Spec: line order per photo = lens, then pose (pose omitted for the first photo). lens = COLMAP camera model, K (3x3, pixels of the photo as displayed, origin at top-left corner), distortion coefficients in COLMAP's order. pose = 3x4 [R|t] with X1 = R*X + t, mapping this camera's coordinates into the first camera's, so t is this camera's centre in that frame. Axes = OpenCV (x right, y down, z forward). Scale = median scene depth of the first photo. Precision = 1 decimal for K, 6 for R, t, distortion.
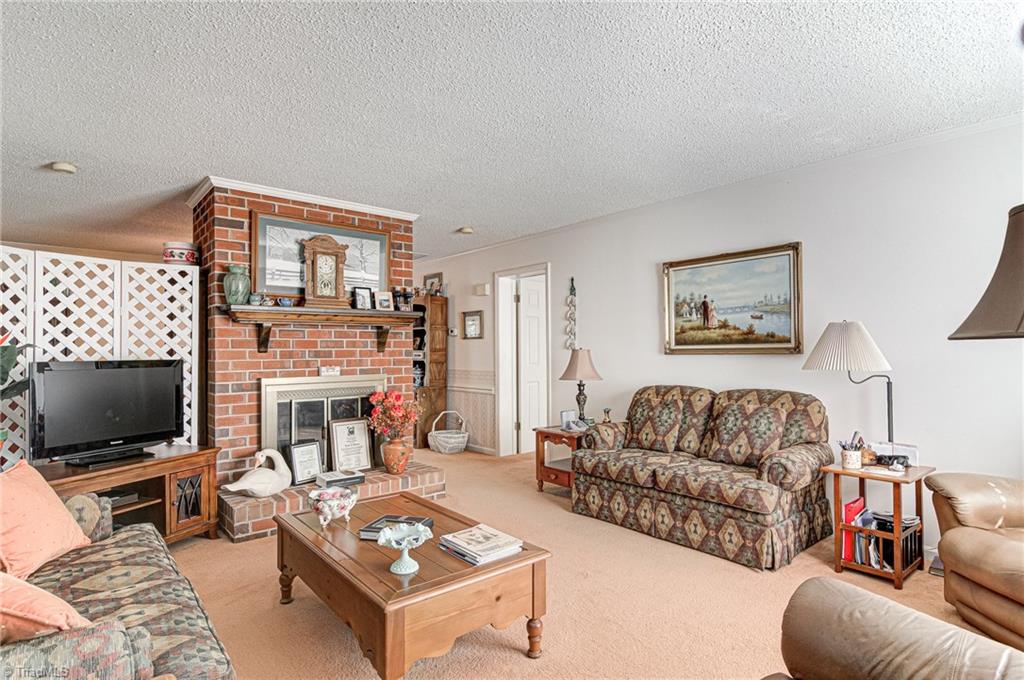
lens RADIAL K [[542.9, 0, 517.4], [0, 542.9, 342.5], [0, 0, 1]] dist [0.014809, -0.014557]
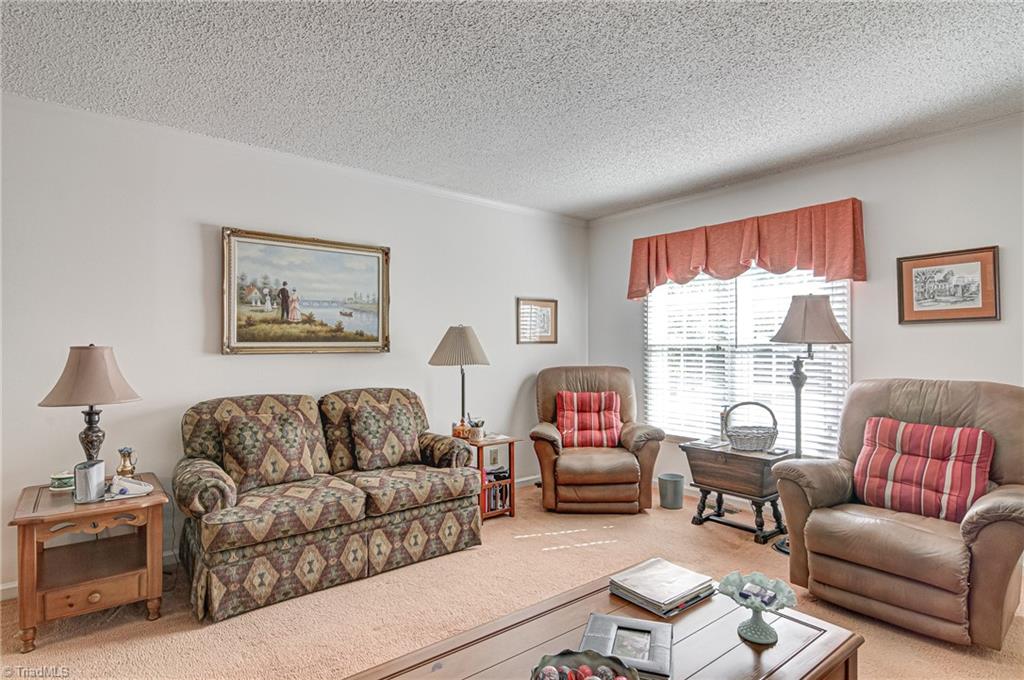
lens RADIAL K [[542.9, 0, 510.9], [0, 542.9, 340.4], [0, 0, 1]] dist [0.014809, -0.014557]
pose [[0.000242, 0.018627, 0.999826, -0.483182], [-0.014686, 0.999719, -0.018622, 0.012256], [-0.999892, -0.014679, 0.000516, 0.667996]]
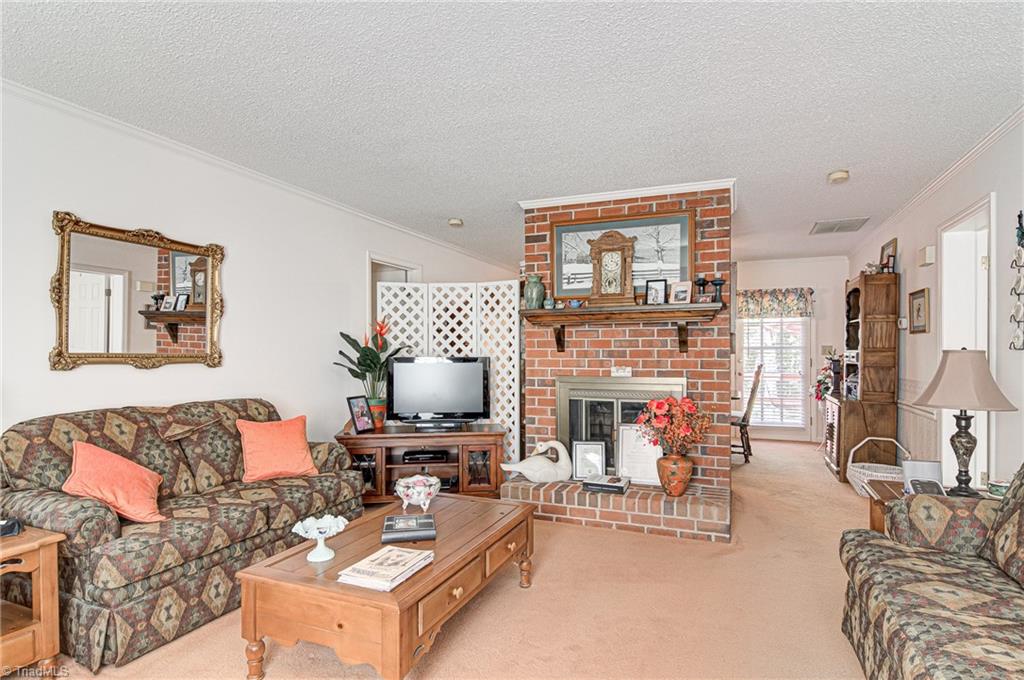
lens RADIAL K [[542.9, 0, 512.5], [0, 542.9, 347.8], [0, 0, 1]] dist [0.014809, -0.014557]
pose [[0.451177, 0.000748, -0.892434, 0.447875], [0.011865, 0.999906, 0.006837, 0.001762], [0.892355, -0.013674, 0.451126, 0.421288]]
